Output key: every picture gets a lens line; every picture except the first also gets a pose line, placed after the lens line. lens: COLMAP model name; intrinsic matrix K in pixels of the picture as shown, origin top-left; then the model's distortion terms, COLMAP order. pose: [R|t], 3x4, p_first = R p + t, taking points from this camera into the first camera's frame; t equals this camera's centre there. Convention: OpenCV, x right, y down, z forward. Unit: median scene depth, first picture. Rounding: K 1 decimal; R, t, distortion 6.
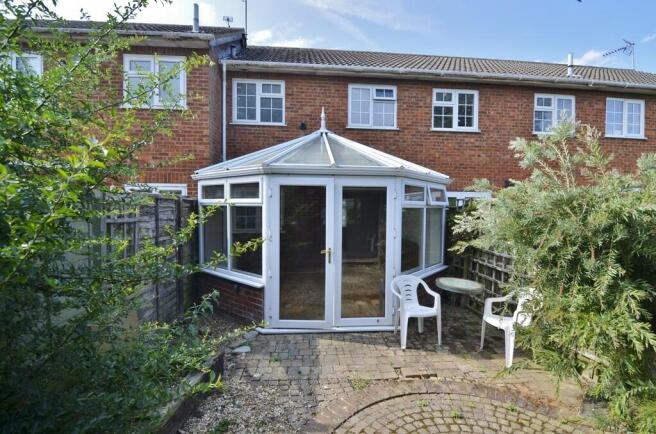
lens RADIAL K [[314.0, 0, 328.2], [0, 314.0, 216.6], [0, 0, 1]] dist [-0.013629, -0.002042]
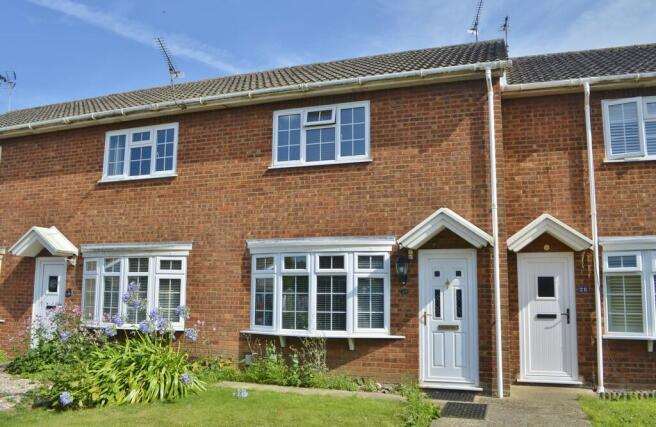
lens RADIAL K [[489.5, 0, 328.8], [0, 489.5, 215.5], [0, 0, 1]] dist [-0.068448, -0.003228]
pose [[0.905483, -0.054256, -0.420901, 0.890461], [-0.015993, 0.986727, -0.161599, 0.003331], [0.424082, 0.153056, 0.892596, 0.090977]]
